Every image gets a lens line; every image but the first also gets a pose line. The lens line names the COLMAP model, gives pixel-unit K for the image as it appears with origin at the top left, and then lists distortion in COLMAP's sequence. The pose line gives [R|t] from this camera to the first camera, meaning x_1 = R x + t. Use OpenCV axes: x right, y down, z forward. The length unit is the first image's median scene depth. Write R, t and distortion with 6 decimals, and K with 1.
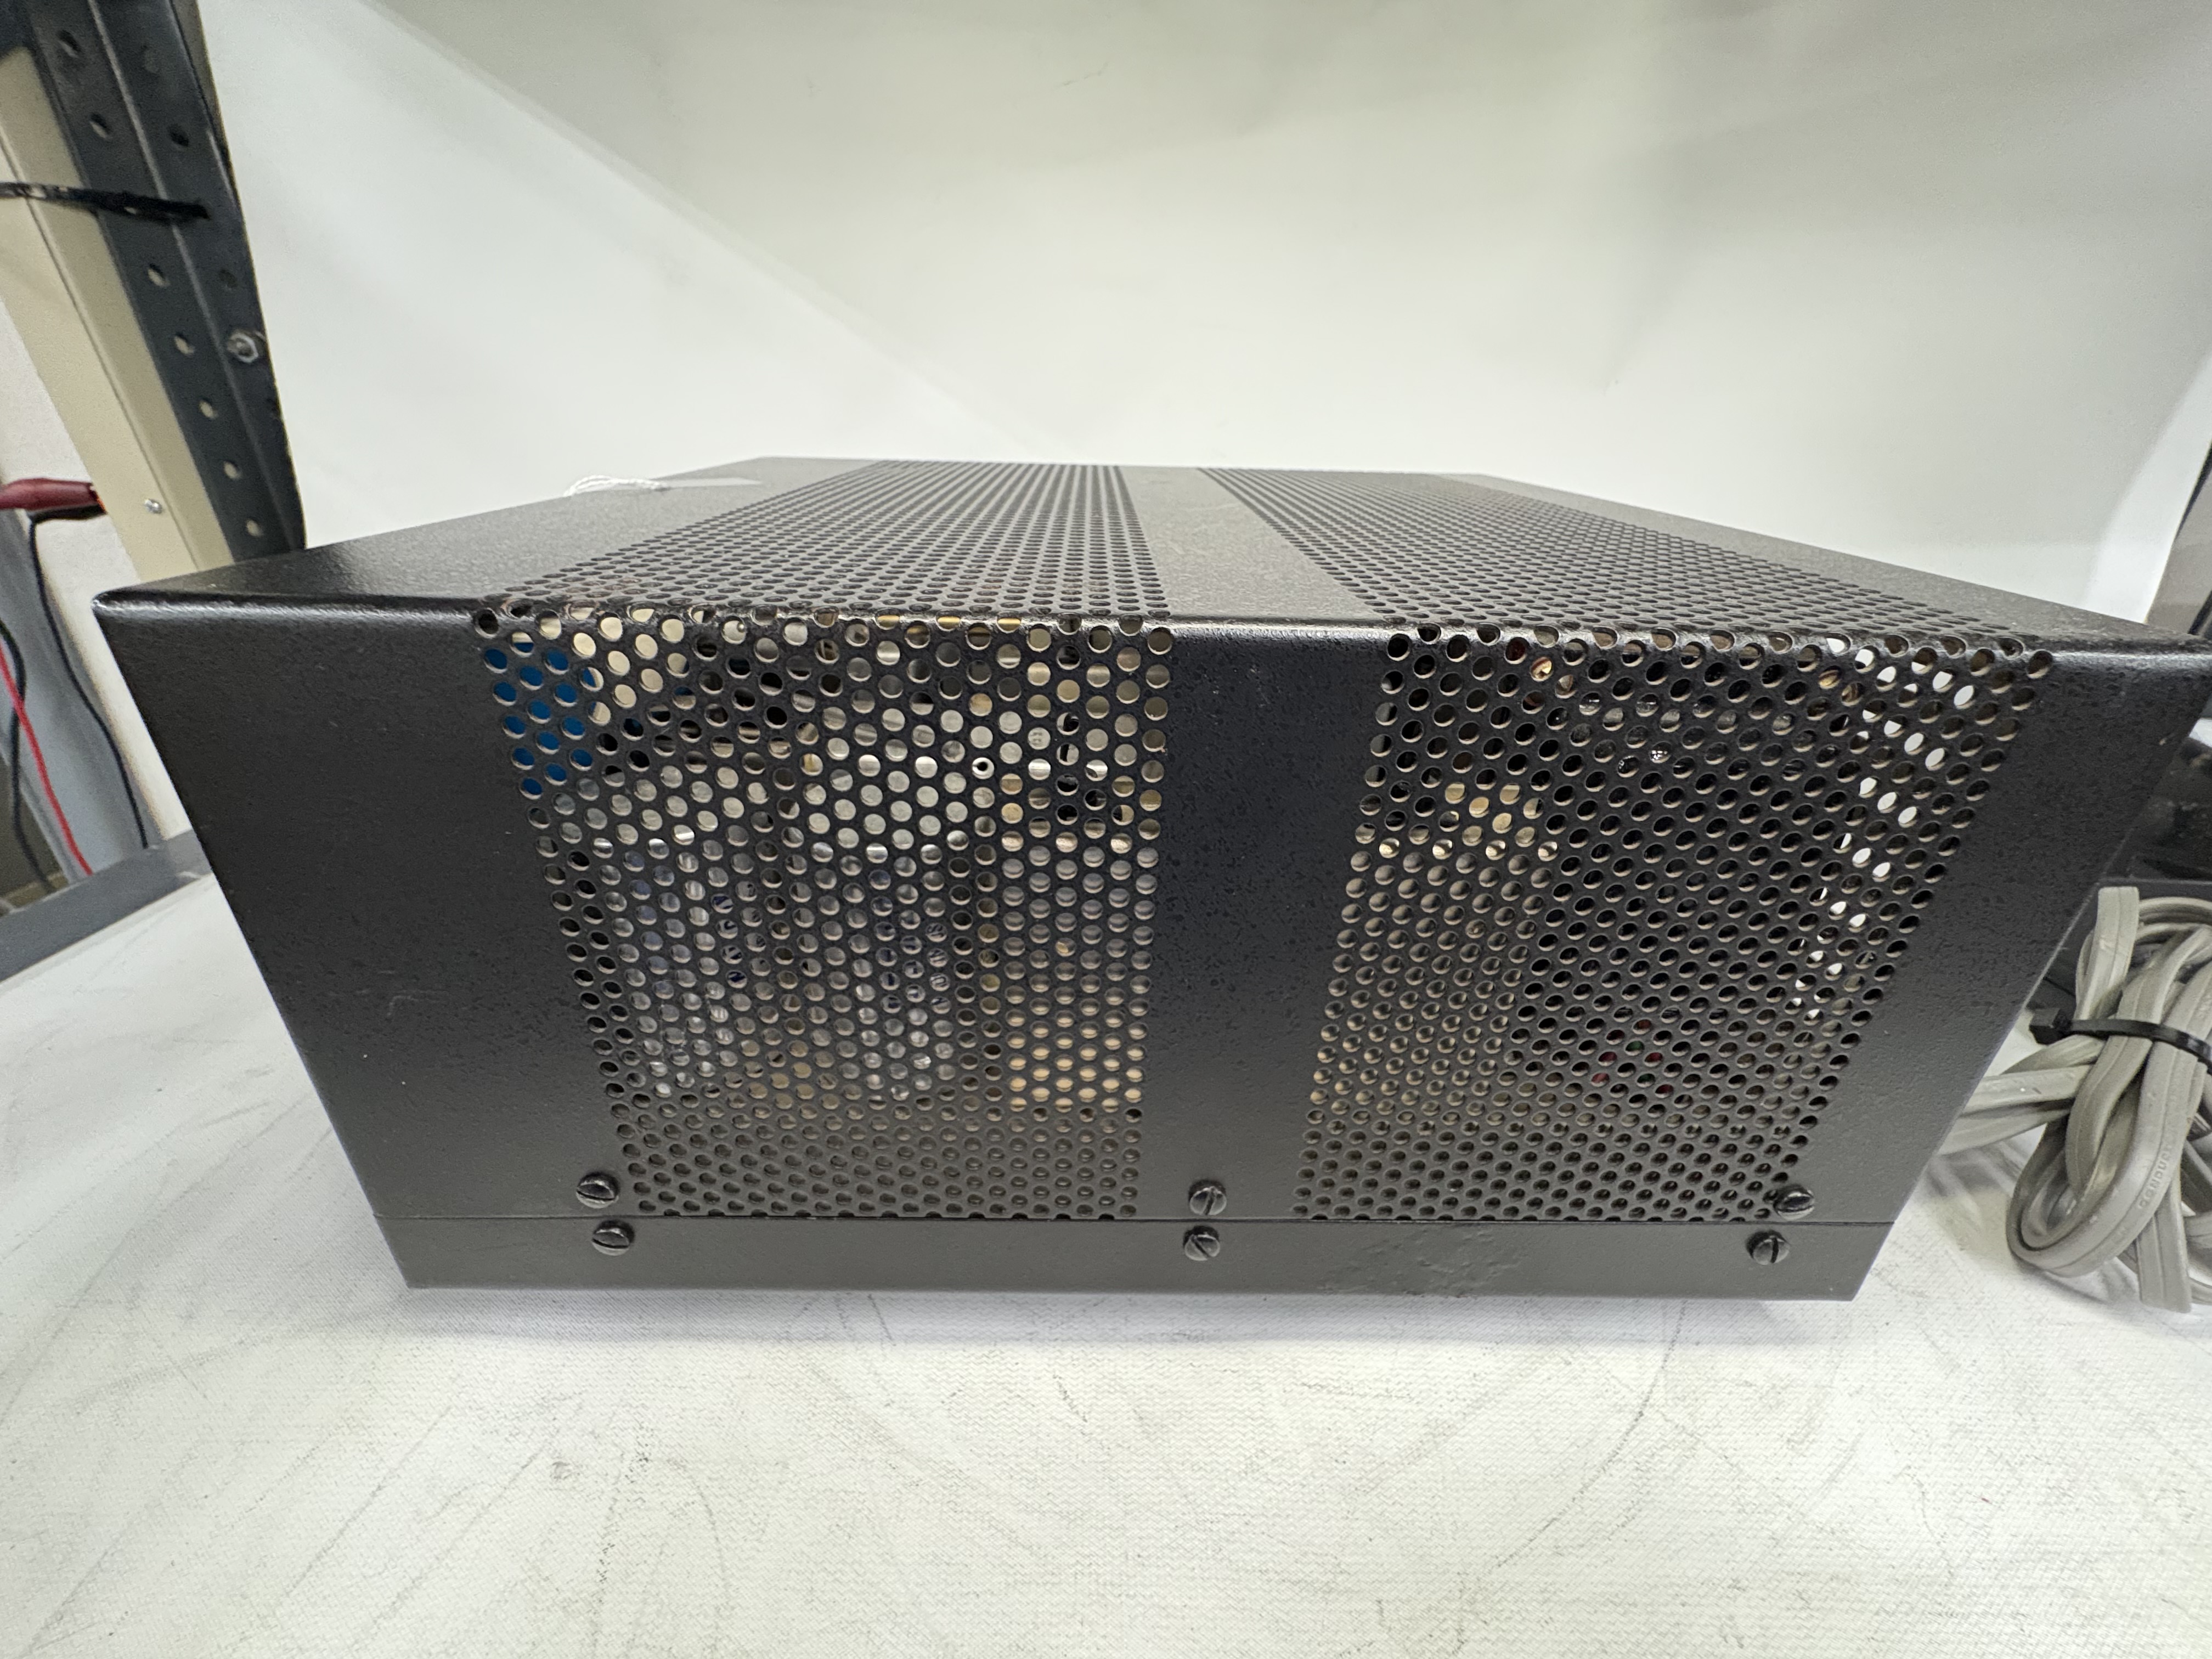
lens RADIAL K [[898.5, 0, 1101.8], [0, 898.5, 827.4], [0, 0, 1]] dist [0.001762, -0.000915]
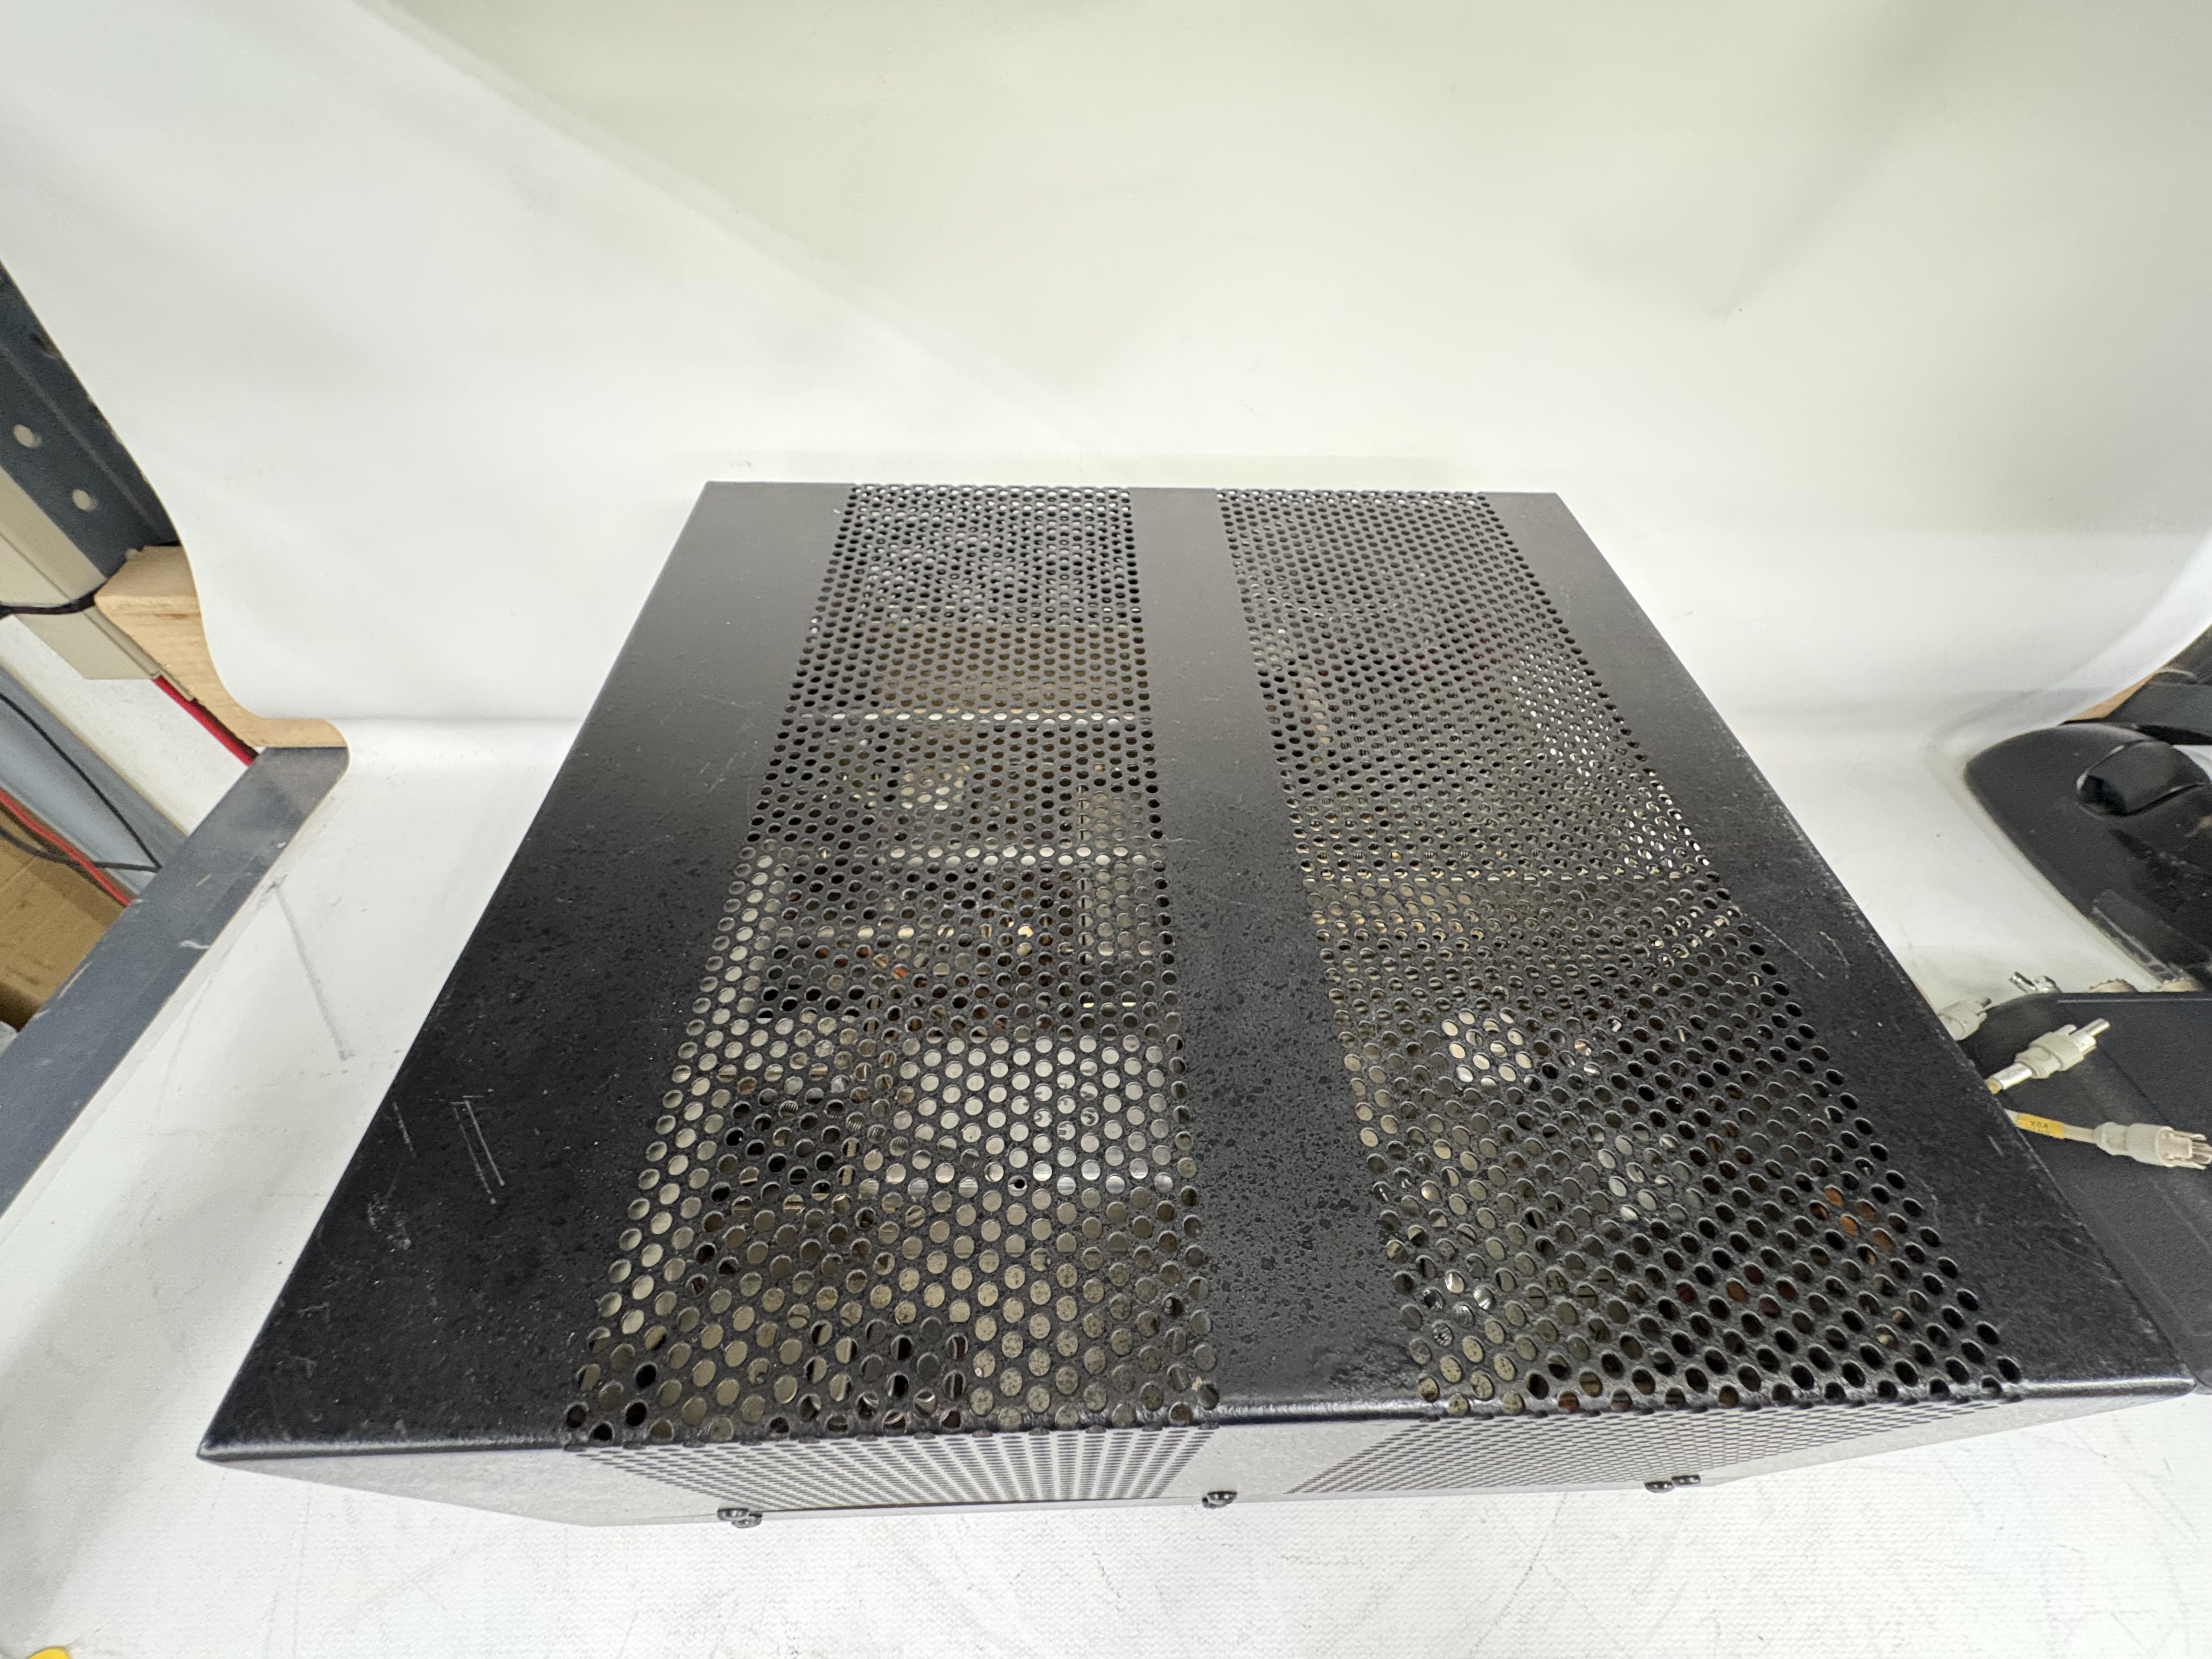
lens RADIAL K [[898.5, 0, 1089.1], [0, 898.5, 819.7], [0, 0, 1]] dist [0.001762, -0.000915]
pose [[0.999640, 0.001769, 0.026758, -0.101554], [-0.012039, 0.921219, 0.388858, -0.928241], [-0.023962, -0.389040, 0.920909, 0.222242]]
